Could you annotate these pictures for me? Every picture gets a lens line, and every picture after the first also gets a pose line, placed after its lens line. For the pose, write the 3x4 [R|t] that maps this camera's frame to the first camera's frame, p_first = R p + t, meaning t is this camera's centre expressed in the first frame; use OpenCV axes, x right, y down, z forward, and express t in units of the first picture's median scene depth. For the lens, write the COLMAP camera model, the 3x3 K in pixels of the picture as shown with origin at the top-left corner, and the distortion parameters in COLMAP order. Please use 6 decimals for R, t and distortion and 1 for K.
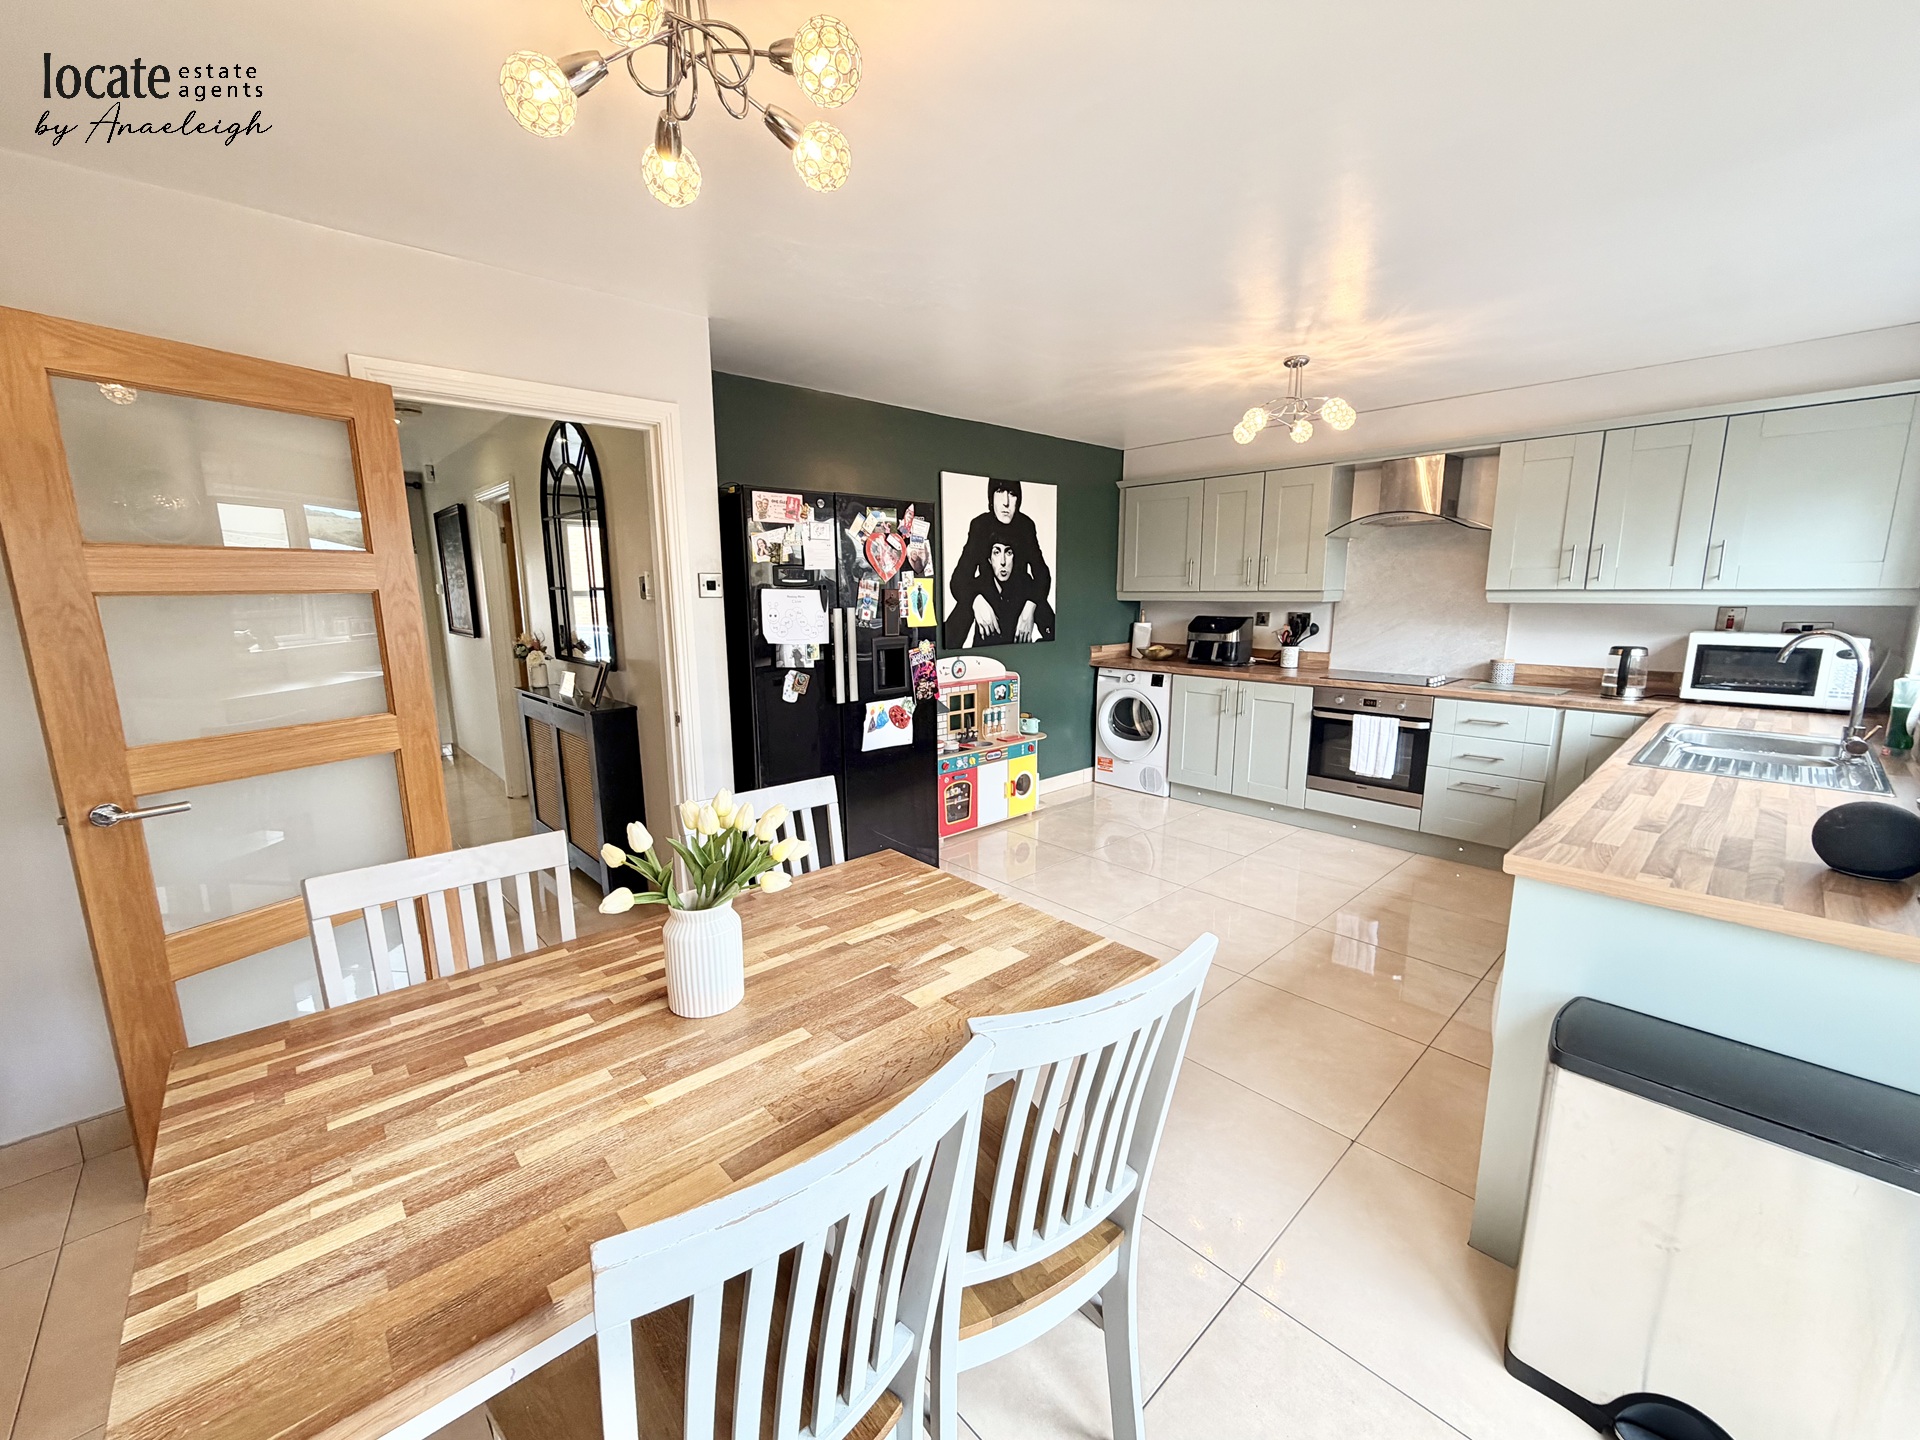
lens RADIAL K [[765.3, 0, 952.4], [0, 765.3, 725.5], [0, 0, 1]] dist [-0.003808, 0.000563]
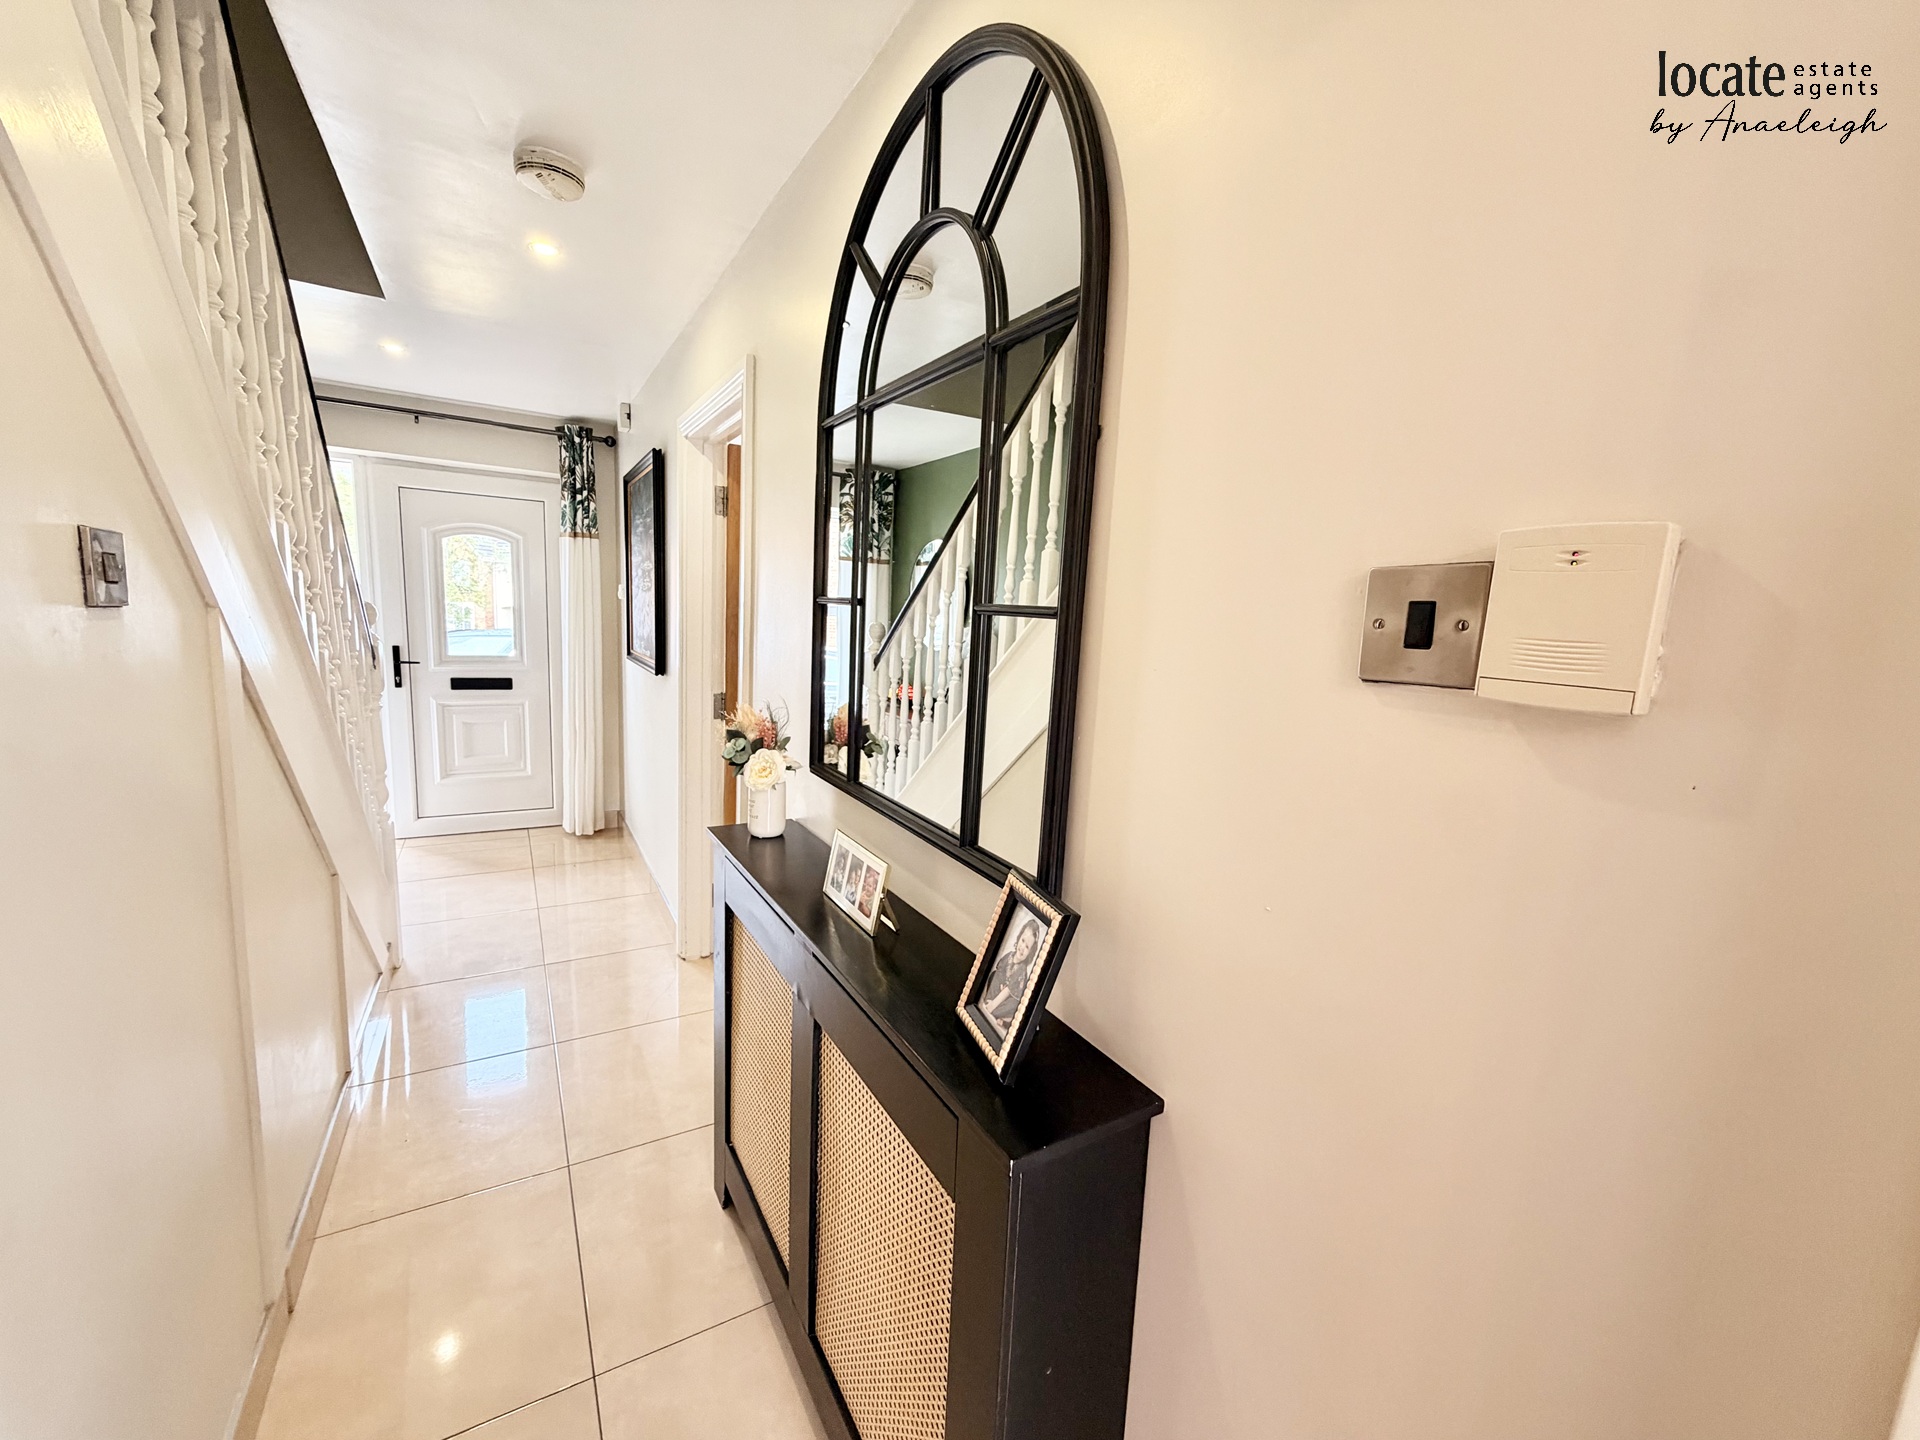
lens RADIAL K [[765.3, 0, 952.4], [0, 765.3, 725.5], [0, 0, 1]] dist [-0.003808, 0.000563]
pose [[0.975300, 0.089242, -0.202052, -0.361404], [-0.097954, 0.994626, -0.033519, -0.104647], [0.197975, 0.052483, 0.978801, 0.610521]]
